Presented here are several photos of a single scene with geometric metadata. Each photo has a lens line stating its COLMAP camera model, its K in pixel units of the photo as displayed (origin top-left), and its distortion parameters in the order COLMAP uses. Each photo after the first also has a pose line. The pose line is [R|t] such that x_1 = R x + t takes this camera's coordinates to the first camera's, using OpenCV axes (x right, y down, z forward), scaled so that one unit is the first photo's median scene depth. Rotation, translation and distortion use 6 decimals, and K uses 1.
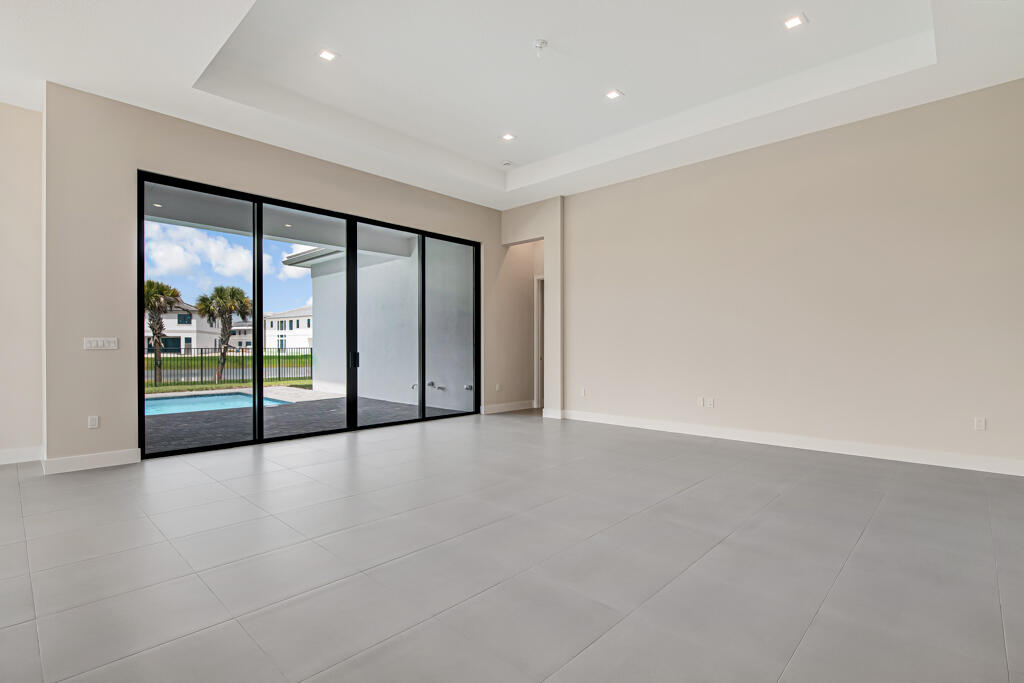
lens RADIAL K [[486.1, 0, 517.8], [0, 486.1, 349.7], [0, 0, 1]] dist [-0.014479, -0.000753]
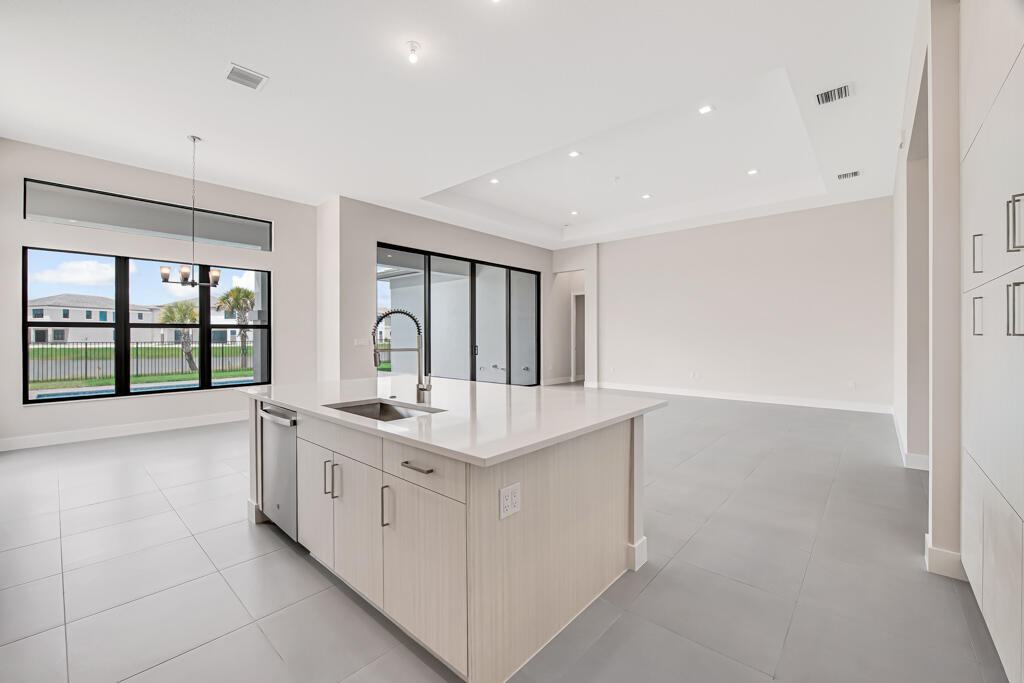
lens RADIAL K [[417.3, 0, 506.5], [0, 417.3, 339.4], [0, 0, 1]] dist [-0.011902, -0.000298]
pose [[0.999931, -0.002482, 0.011471, -0.206170], [0.002475, 0.999997, 0.000594, -0.012538], [-0.011473, -0.000565, 0.999934, -0.308324]]
